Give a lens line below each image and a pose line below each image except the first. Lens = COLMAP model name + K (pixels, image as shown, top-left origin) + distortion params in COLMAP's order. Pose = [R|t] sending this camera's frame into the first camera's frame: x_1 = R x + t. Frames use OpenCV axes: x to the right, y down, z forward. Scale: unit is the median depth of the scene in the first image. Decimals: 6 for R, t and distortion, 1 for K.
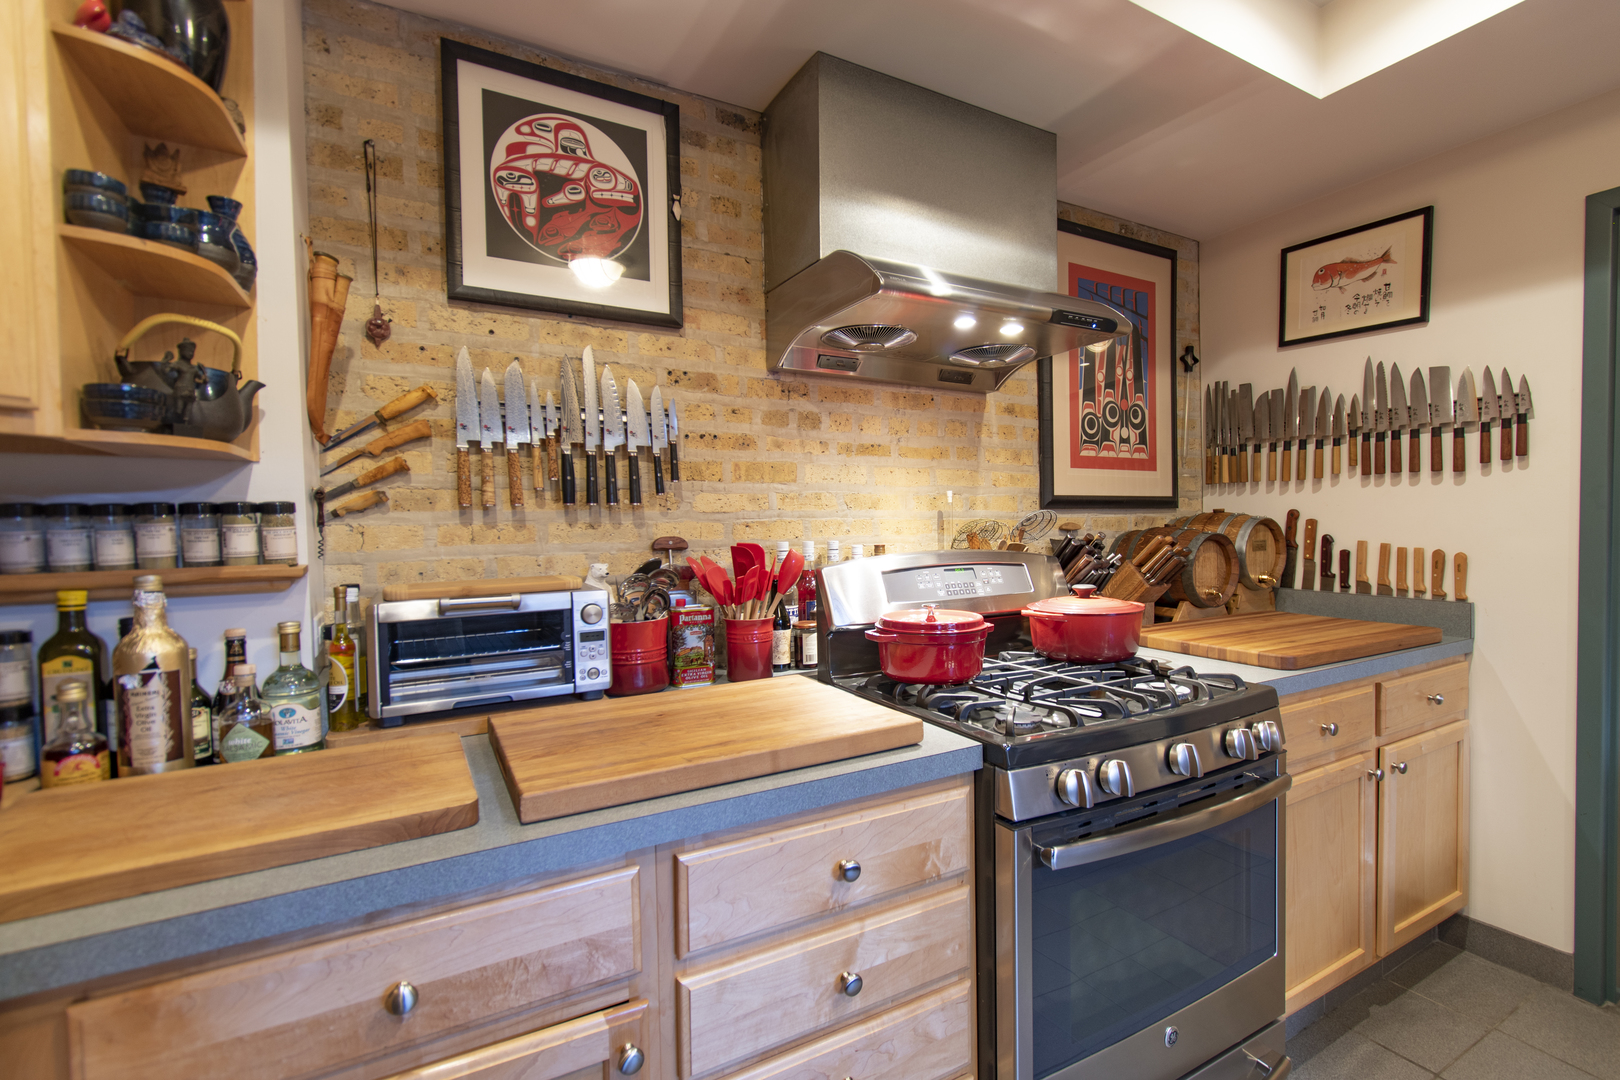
lens RADIAL K [[733.9, 0, 835.0], [0, 733.9, 546.7], [0, 0, 1]] dist [0.001567, -0.000065]
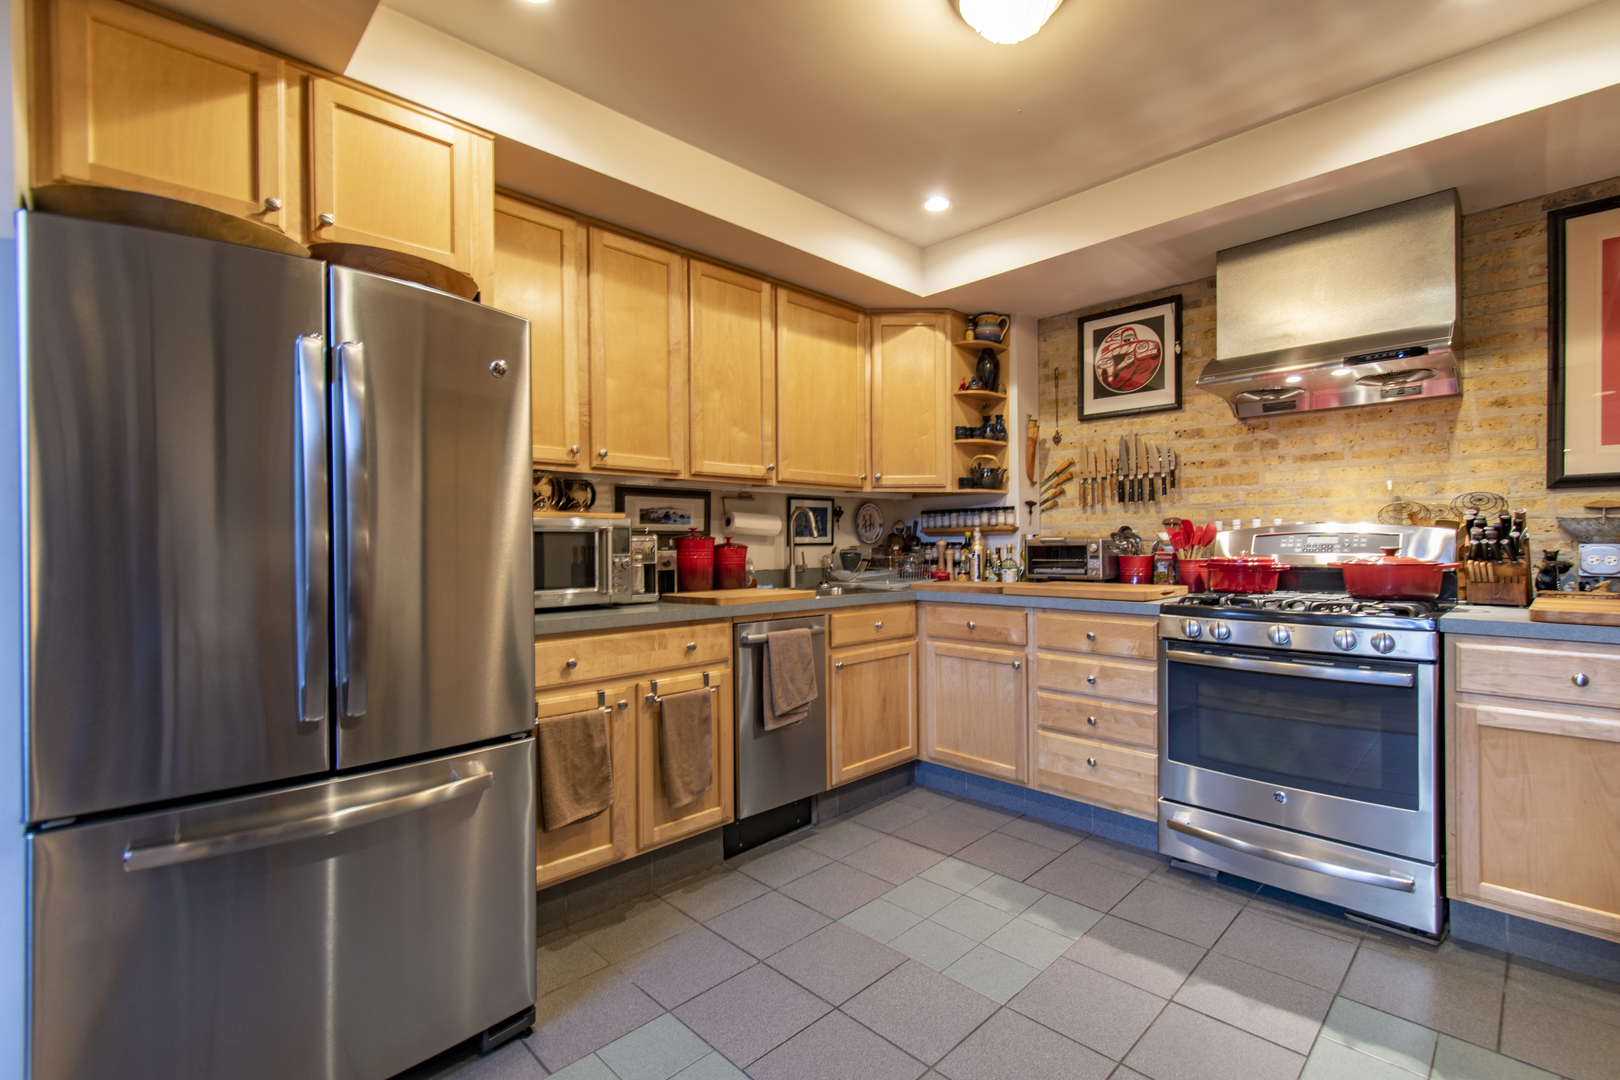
lens RADIAL K [[733.9, 0, 835.0], [0, 733.9, 546.7], [0, 0, 1]] dist [0.001567, -0.000065]
pose [[0.257077, 0.019519, -0.966194, 1.499186], [-0.027396, 0.999541, 0.012903, 0.066551], [0.966003, 0.023153, 0.257493, -0.377484]]
